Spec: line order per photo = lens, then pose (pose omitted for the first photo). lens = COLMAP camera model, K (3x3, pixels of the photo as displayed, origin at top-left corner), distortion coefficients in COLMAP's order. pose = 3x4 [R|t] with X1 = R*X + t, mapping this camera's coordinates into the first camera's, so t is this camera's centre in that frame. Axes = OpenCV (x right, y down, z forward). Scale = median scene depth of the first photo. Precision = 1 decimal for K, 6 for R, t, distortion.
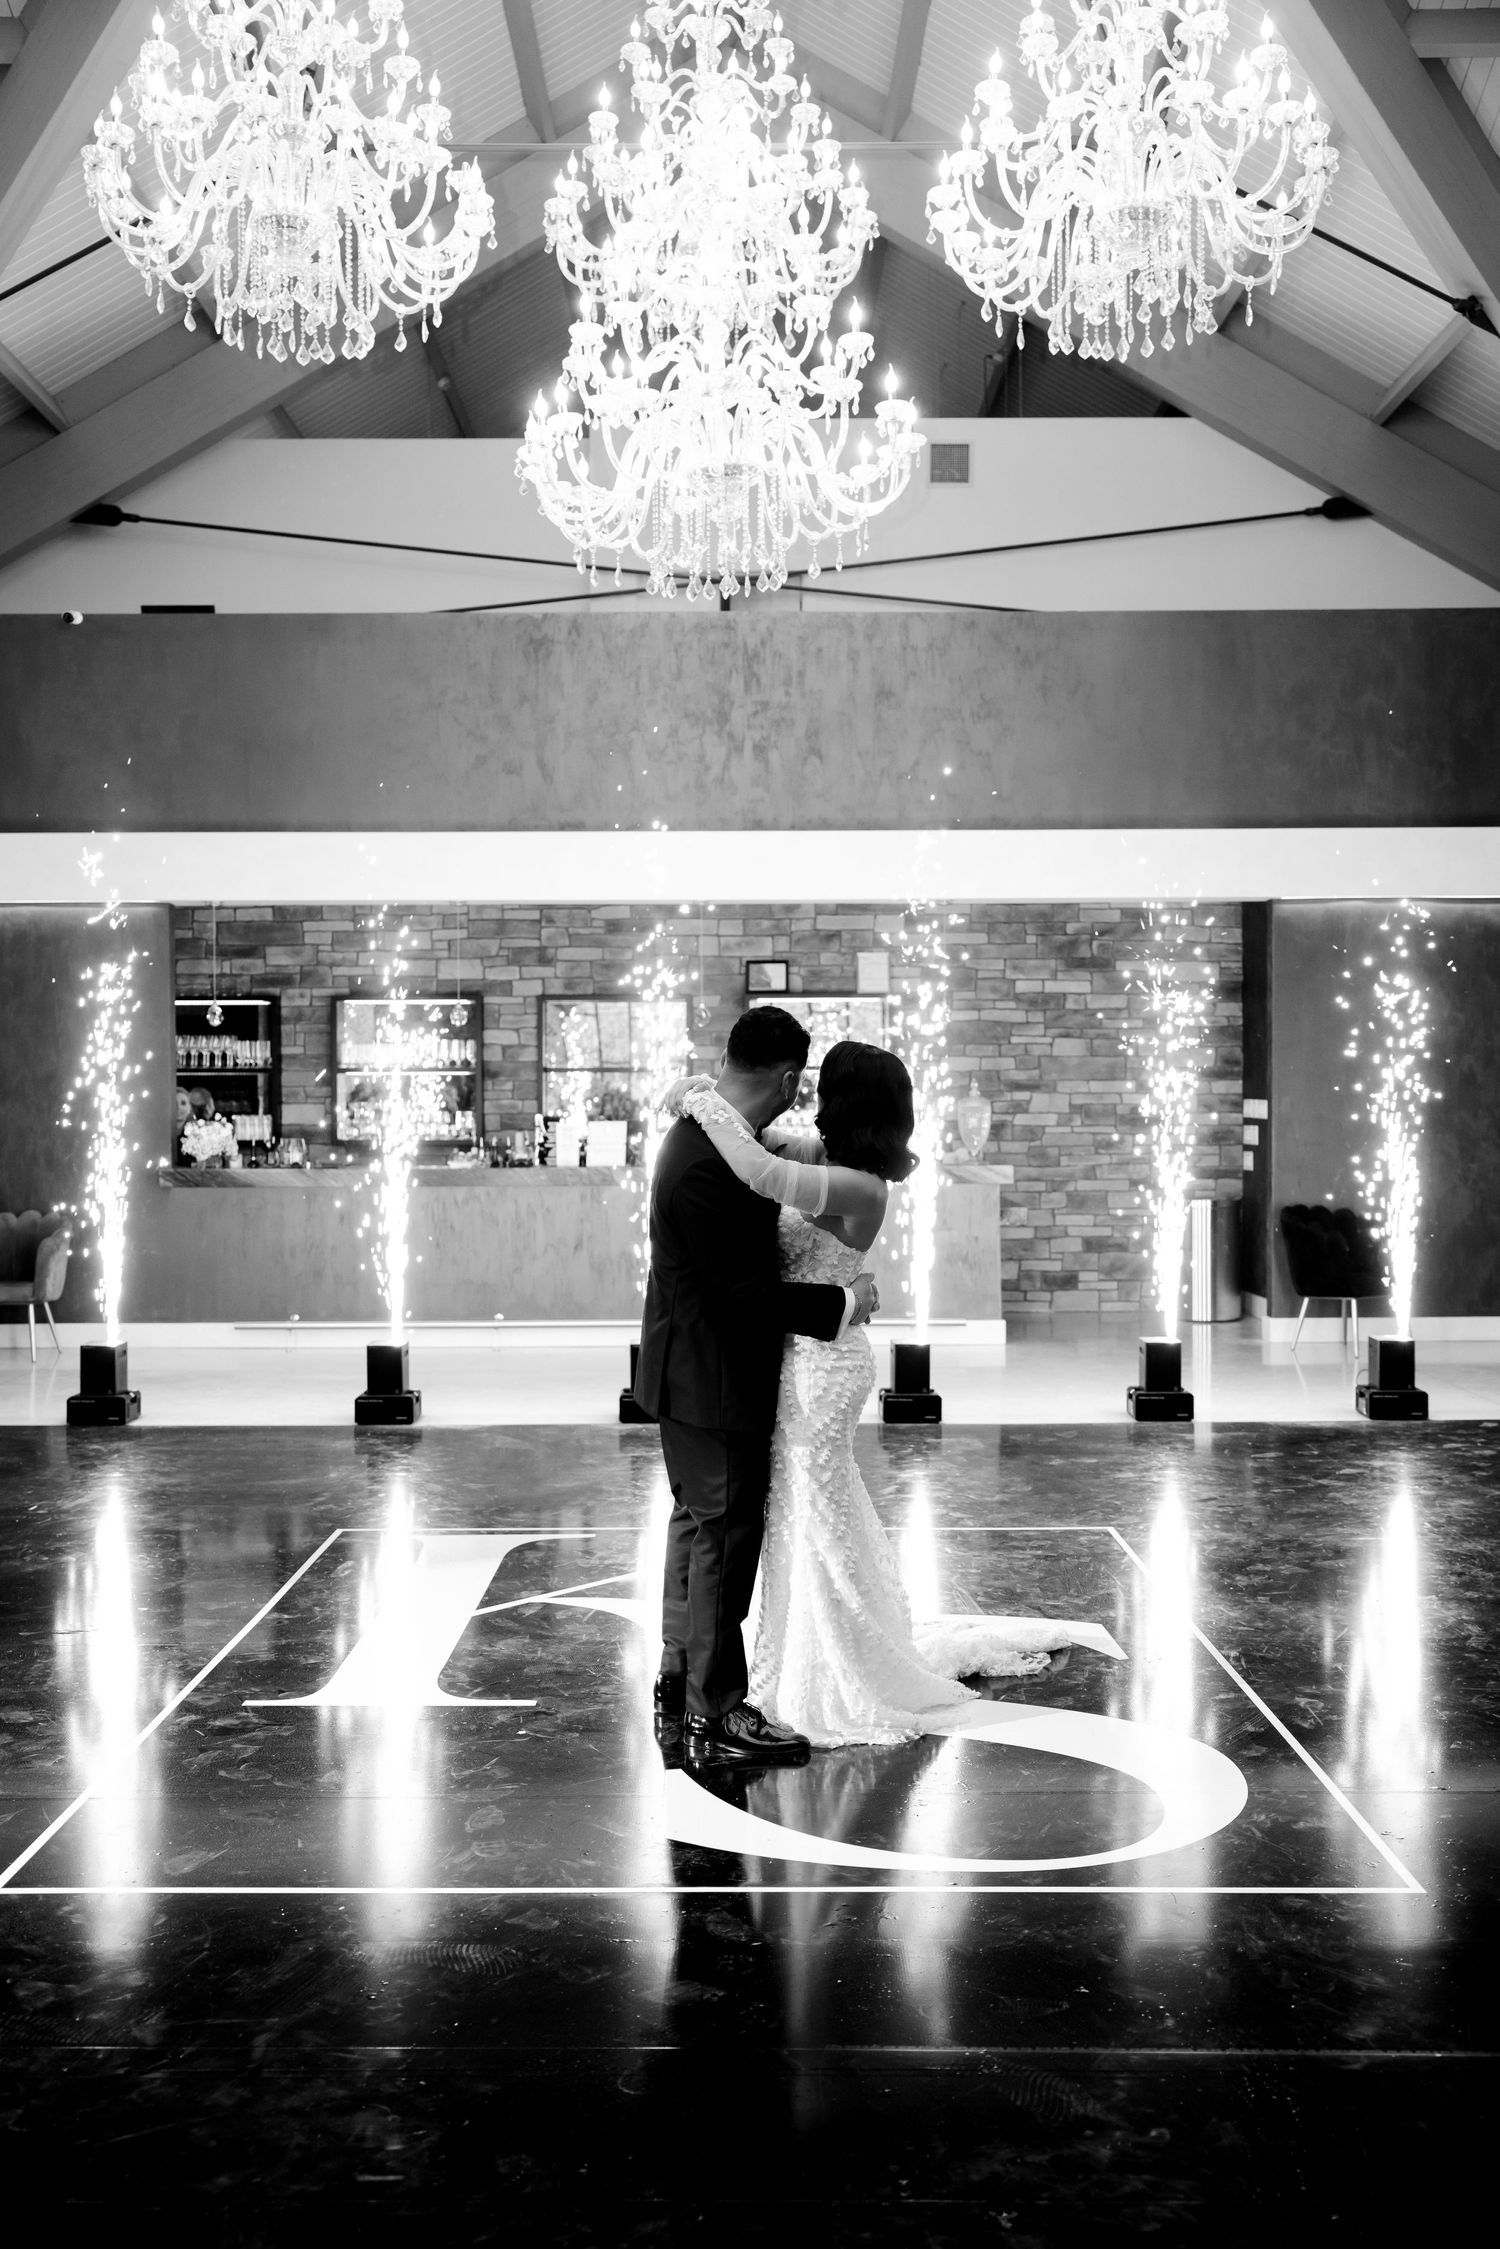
lens RADIAL K [[1950.4, 0, 748.4], [0, 1950.4, 1145.6], [0, 0, 1]] dist [-0.006075, -0.017476]
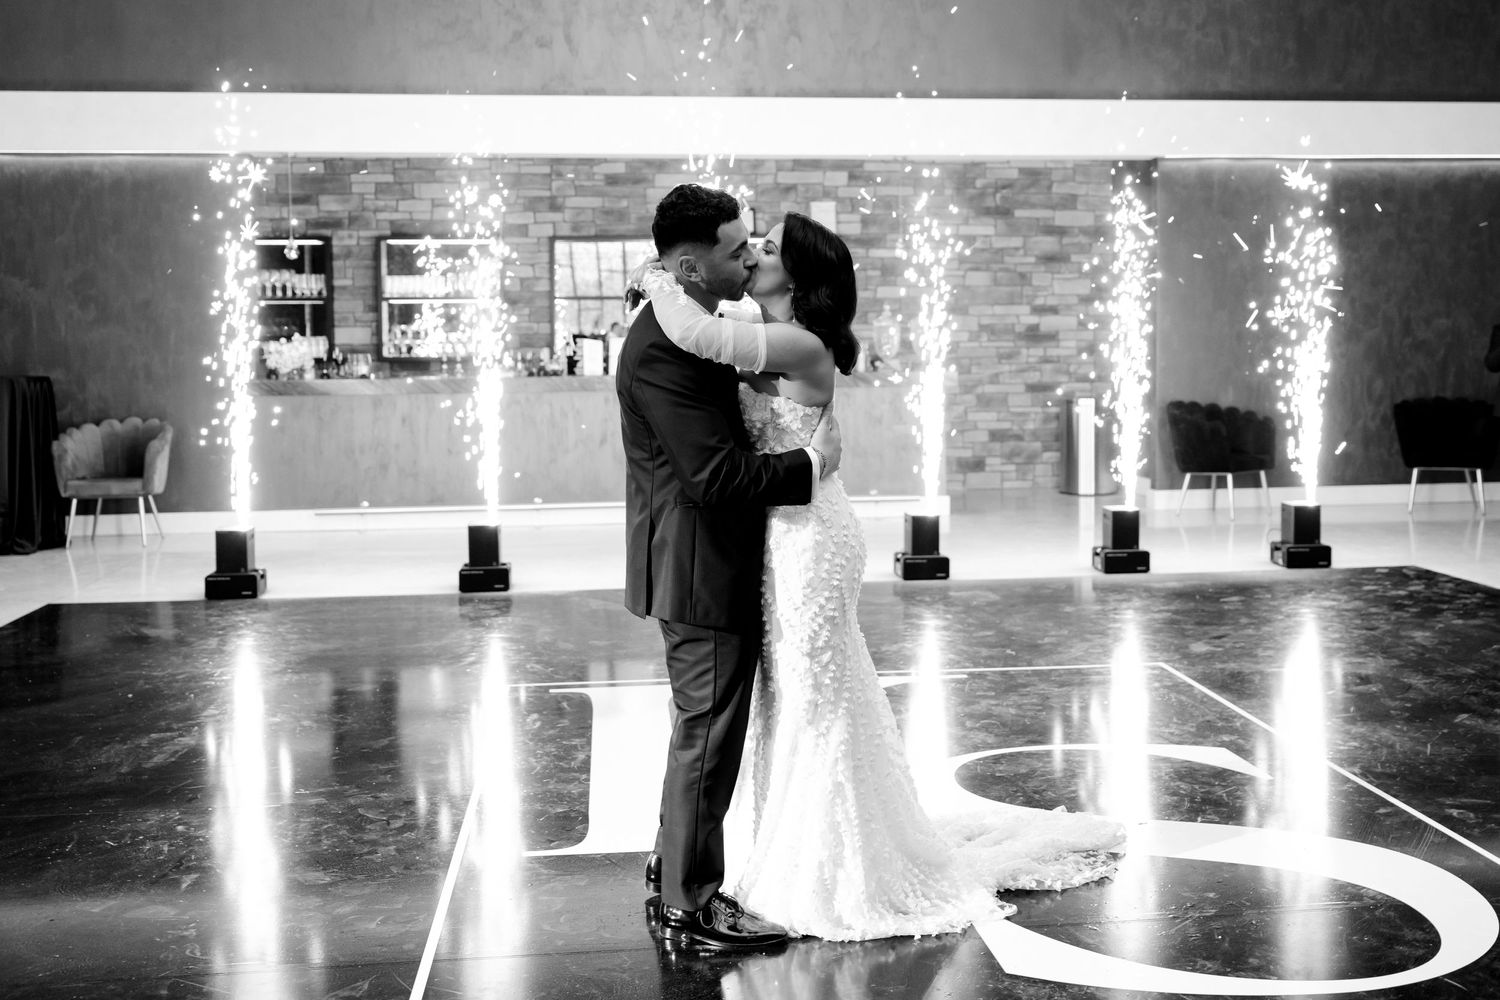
lens RADIAL K [[1491.9, 0, 776.4], [0, 1491.9, 419.6], [0, 0, 1]] dist [-0.010453, 0.002805]
pose [[0.994039, -0.011841, 0.108377, -0.078716], [0.008210, 0.999392, 0.033880, 0.007426], [-0.108712, -0.032788, 0.993532, 0.066607]]
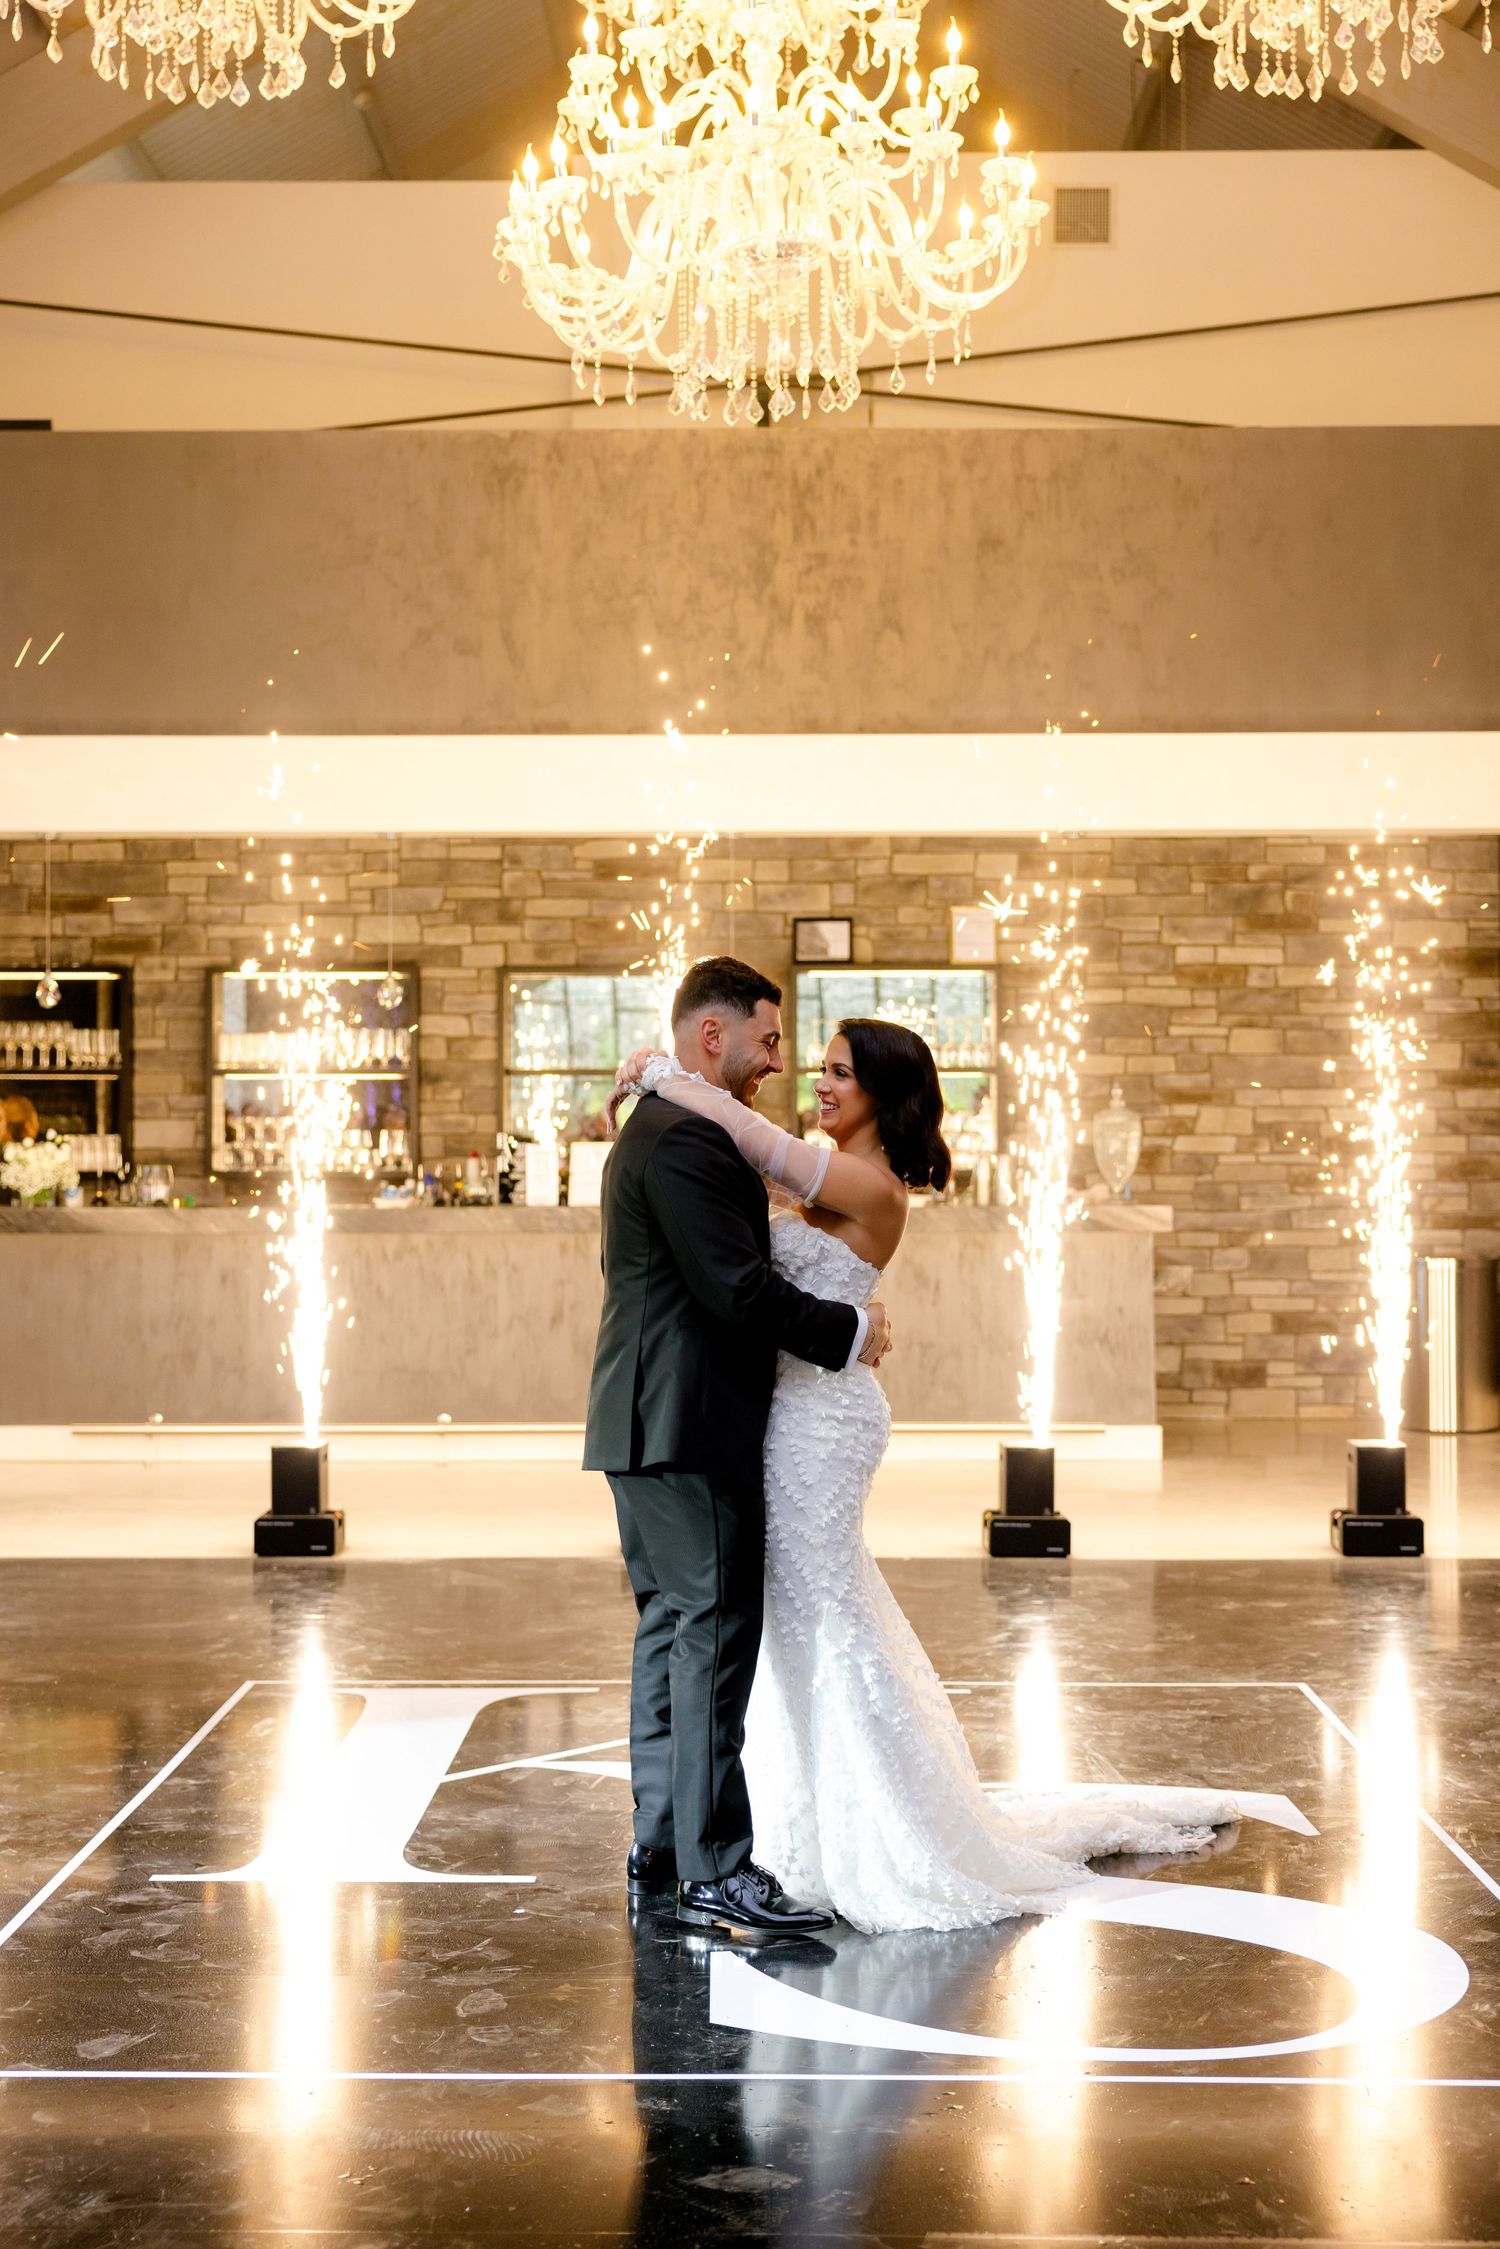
lens RADIAL K [[2900.4, 0, 745.2], [0, 2900.4, 1116.5], [0, 0, 1]] dist [-0.003126, 0.020073]
pose [[0.999909, 0.002269, -0.013295, -0.004912], [-0.002651, 0.999581, -0.028807, 0.008113], [0.013224, 0.028839, 0.999497, -0.051912]]
